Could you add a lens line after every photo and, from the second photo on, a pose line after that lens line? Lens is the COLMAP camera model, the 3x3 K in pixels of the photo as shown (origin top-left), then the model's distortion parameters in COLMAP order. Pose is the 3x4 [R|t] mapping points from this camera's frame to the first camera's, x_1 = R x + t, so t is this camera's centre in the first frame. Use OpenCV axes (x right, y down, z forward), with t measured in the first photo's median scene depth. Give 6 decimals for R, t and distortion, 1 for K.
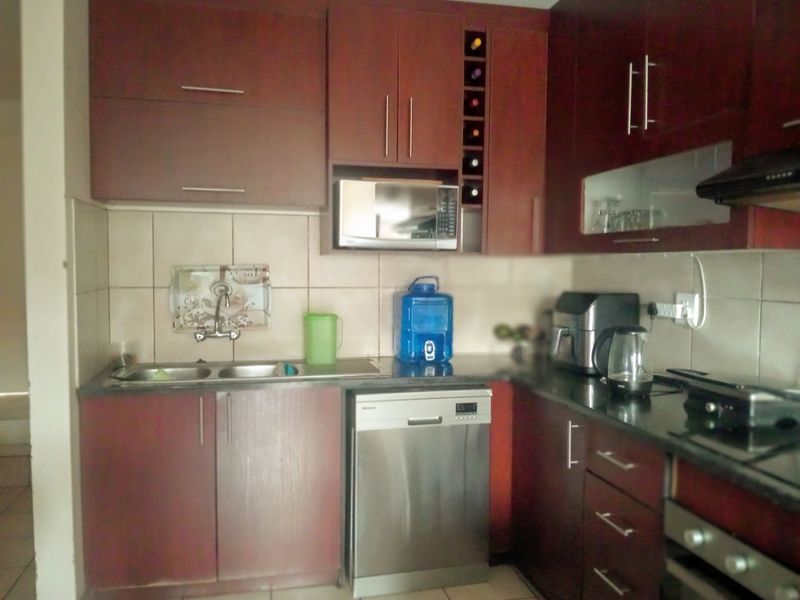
lens RADIAL K [[638.8, 0, 402.9], [0, 638.8, 298.1], [0, 0, 1]] dist [0.049358, -0.124471]
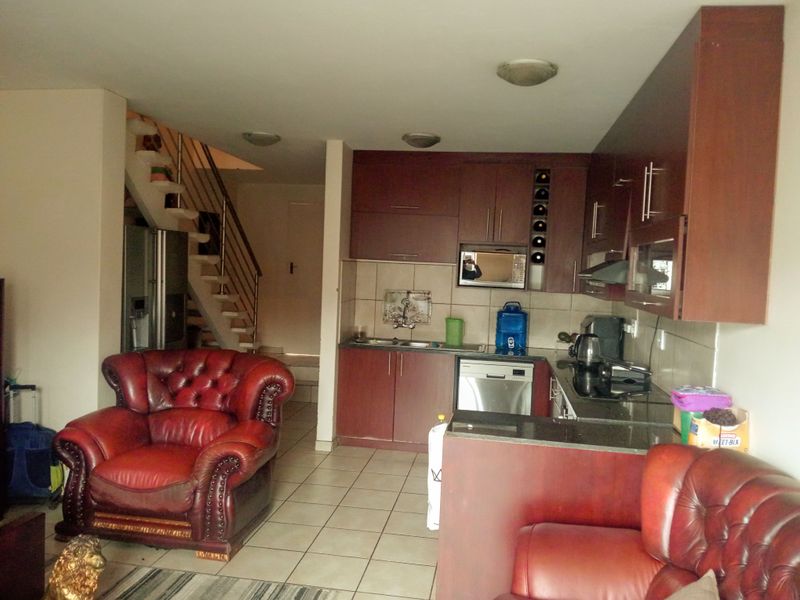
lens RADIAL K [[638.8, 0, 402.9], [0, 638.8, 298.1], [0, 0, 1]] dist [0.049358, -0.124471]
pose [[0.929762, 0.053694, -0.364226, 0.457462], [-0.058111, 0.998309, -0.001171, -0.027068], [0.363547, 0.022254, 0.931310, -0.905403]]
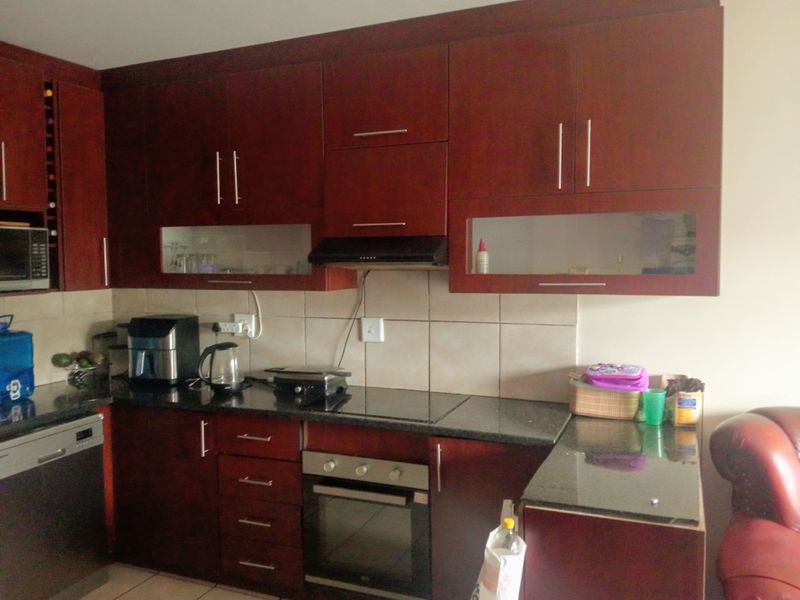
lens RADIAL K [[638.8, 0, 402.9], [0, 638.8, 298.1], [0, 0, 1]] dist [0.049358, -0.124471]
pose [[0.556728, -0.065343, 0.828121, -0.483762], [0.053835, 0.997644, 0.042527, -0.077671], [-0.828949, 0.020905, 0.558934, -0.068873]]
